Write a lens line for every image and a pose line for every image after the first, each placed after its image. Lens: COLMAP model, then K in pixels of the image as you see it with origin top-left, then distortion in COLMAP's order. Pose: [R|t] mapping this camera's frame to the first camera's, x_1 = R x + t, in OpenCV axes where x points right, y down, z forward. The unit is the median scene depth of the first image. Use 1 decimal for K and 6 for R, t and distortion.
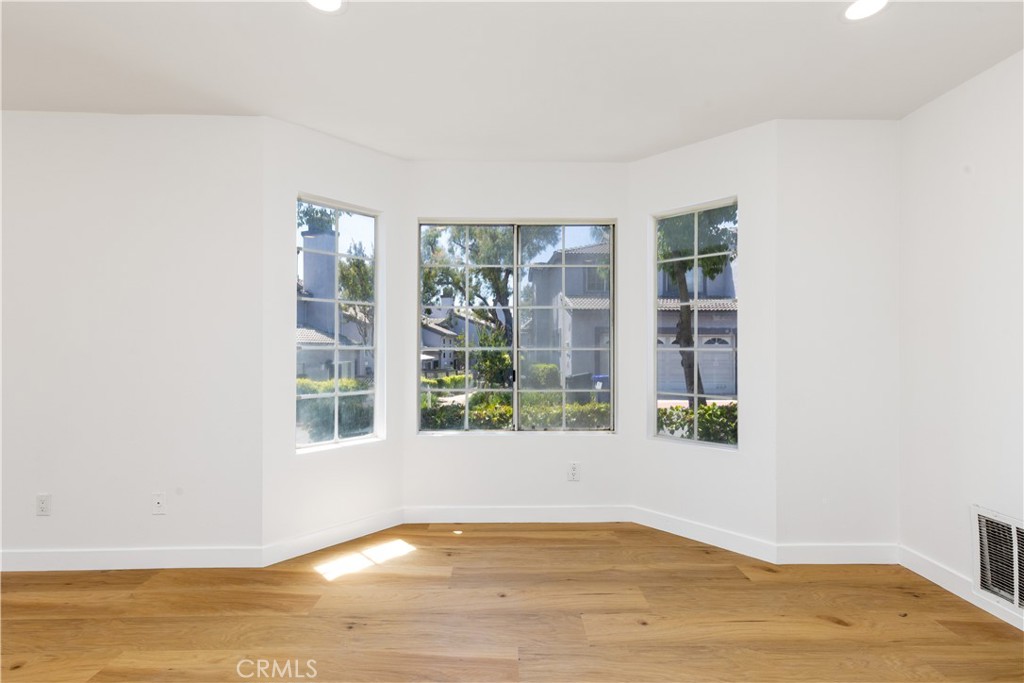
lens RADIAL K [[460.1, 0, 511.3], [0, 460.1, 353.7], [0, 0, 1]] dist [0.006130, -0.000190]
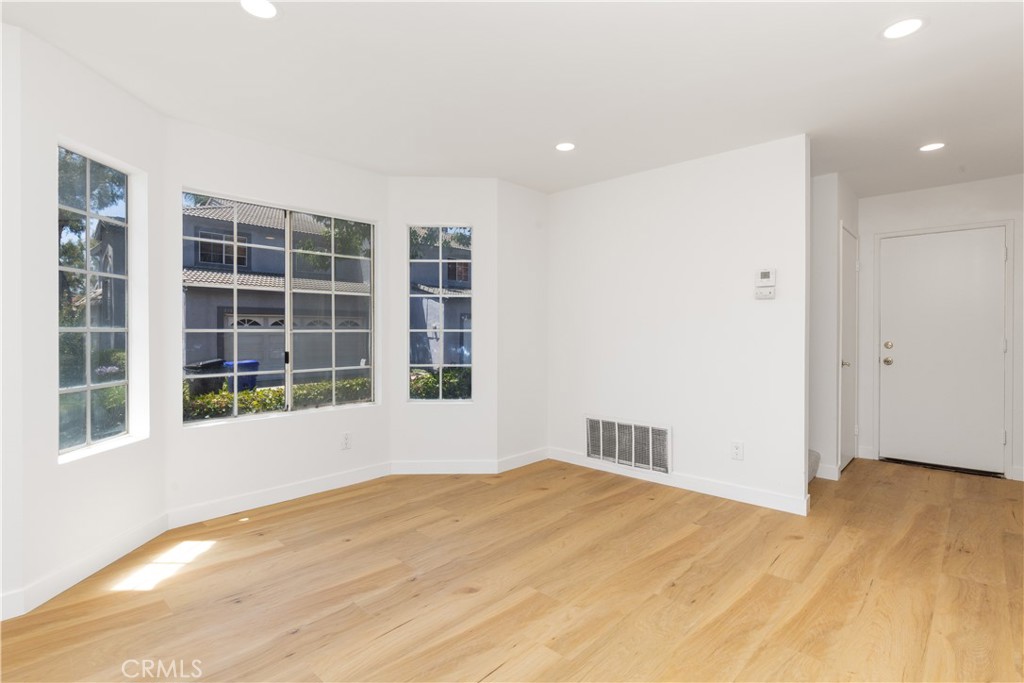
lens RADIAL K [[499.7, 0, 512.0], [0, 499.7, 341.5], [0, 0, 1]] dist [-0.000306, -0.000537]
pose [[0.691385, -0.015076, 0.722329, -0.529940], [0.009421, 0.999885, 0.011852, 0.004990], [-0.722425, -0.001389, 0.691448, -0.152352]]
